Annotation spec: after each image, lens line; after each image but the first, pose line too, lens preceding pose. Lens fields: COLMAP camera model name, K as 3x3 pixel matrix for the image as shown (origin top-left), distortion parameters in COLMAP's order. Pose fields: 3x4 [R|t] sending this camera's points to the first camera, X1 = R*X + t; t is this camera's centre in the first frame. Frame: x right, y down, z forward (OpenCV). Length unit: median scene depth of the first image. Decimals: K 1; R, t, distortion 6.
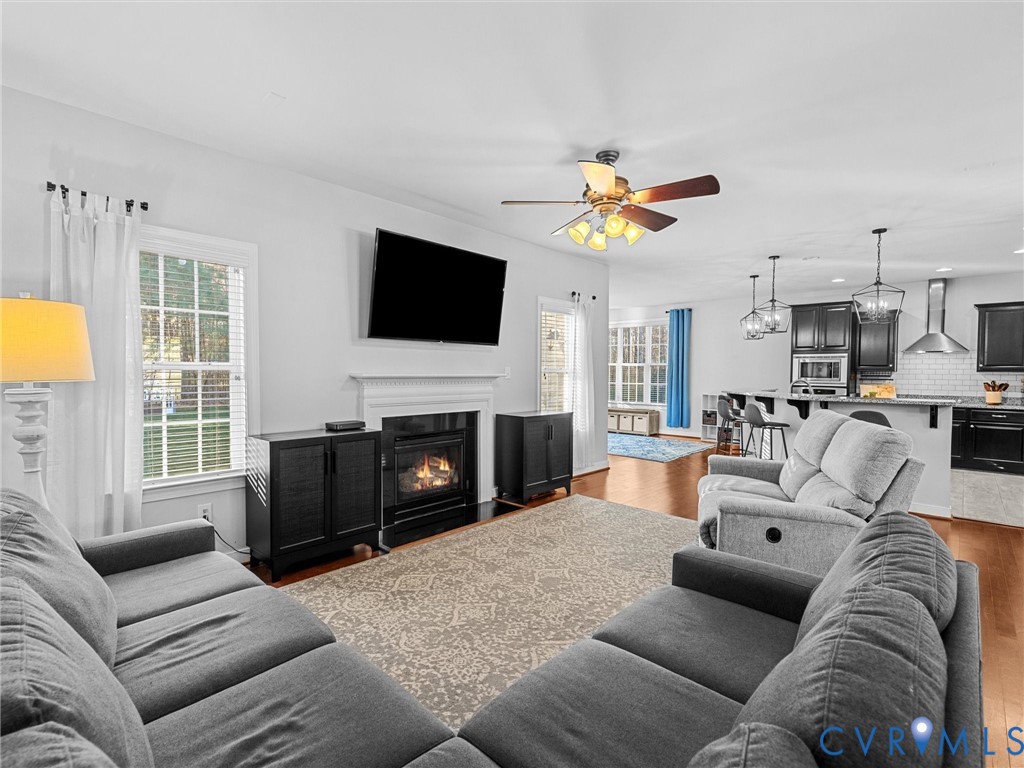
lens RADIAL K [[500.2, 0, 522.3], [0, 500.2, 391.3], [0, 0, 1]] dist [0.004395, 0.000342]
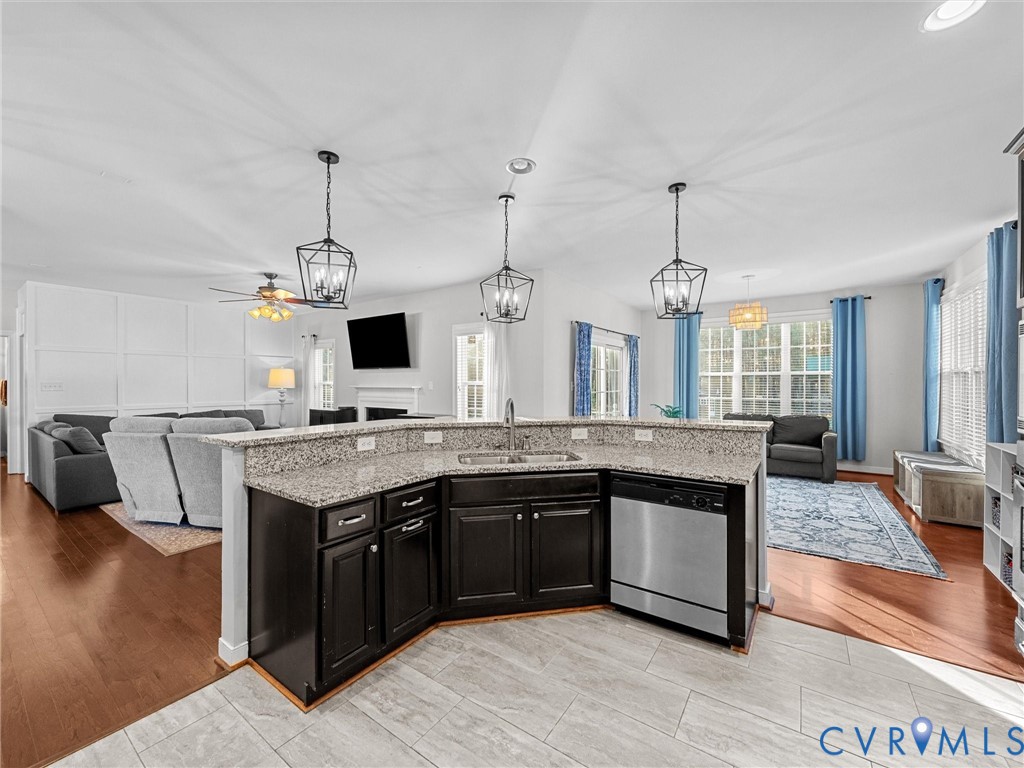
lens RADIAL K [[407.4, 0, 513.9], [0, 407.4, 386.5], [0, 0, 1]] dist [0.001401, -0.000275]
pose [[0.131711, 0.004424, -0.991278, 1.234030], [-0.036960, 0.999317, -0.000451, -0.045502], [0.990599, 0.036697, 0.131784, 1.170905]]
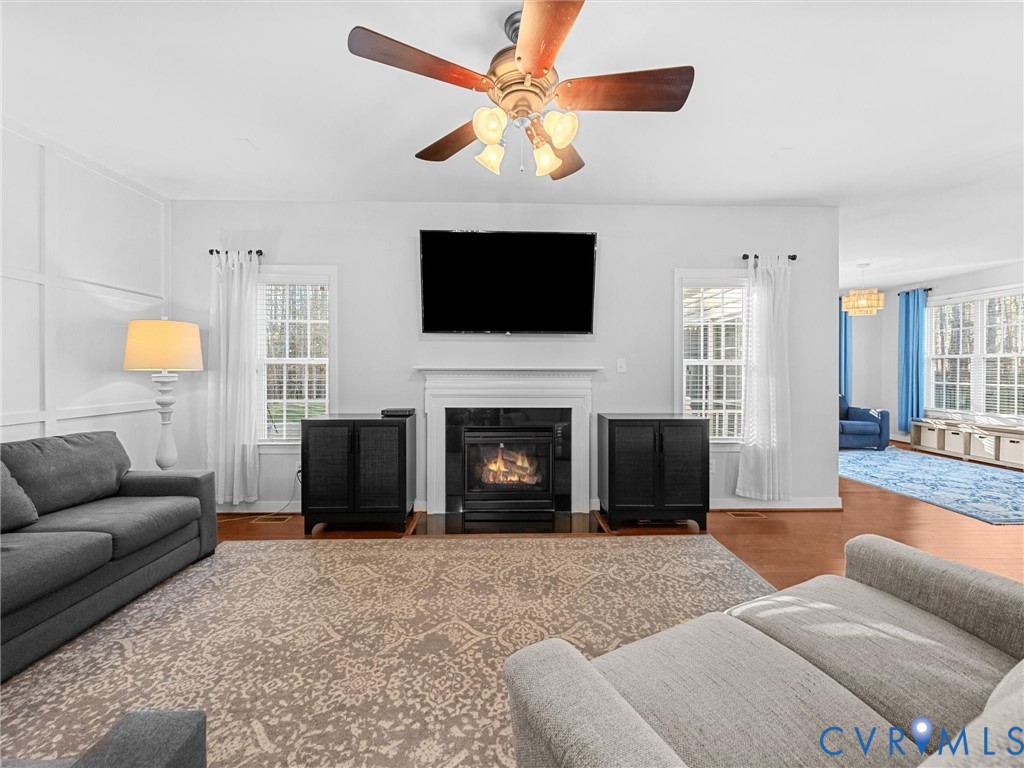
lens RADIAL K [[407.4, 0, 512.2], [0, 407.4, 373.1], [0, 0, 1]] dist [0.001401, -0.000275]
pose [[0.682622, 0.011705, -0.730678, 0.376027], [-0.028492, 0.999538, -0.010606, -0.012697], [0.730216, 0.028058, 0.682640, 0.431073]]
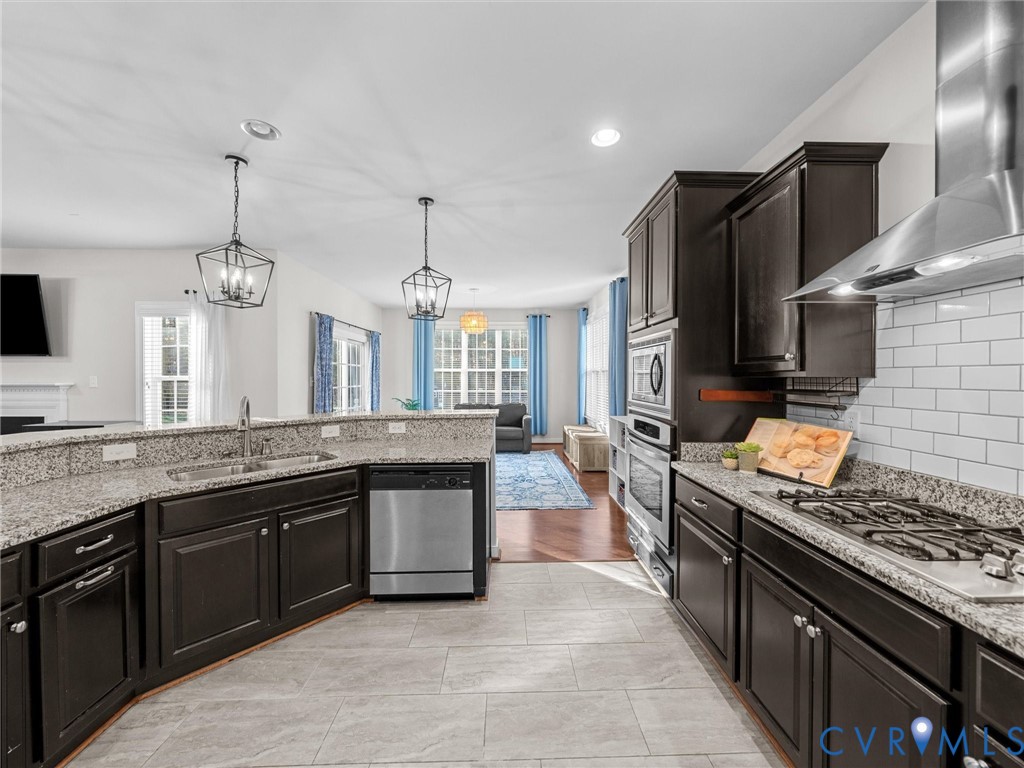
lens RADIAL K [[392.9, 0, 510.5], [0, 392.9, 382.6], [0, 0, 1]] dist [-0.000604, -0.000214]
pose [[0.691686, 0.004970, -0.722182, 1.228329], [-0.024757, 0.999552, -0.016834, -0.045625], [0.721774, 0.029523, 0.691499, 1.148608]]
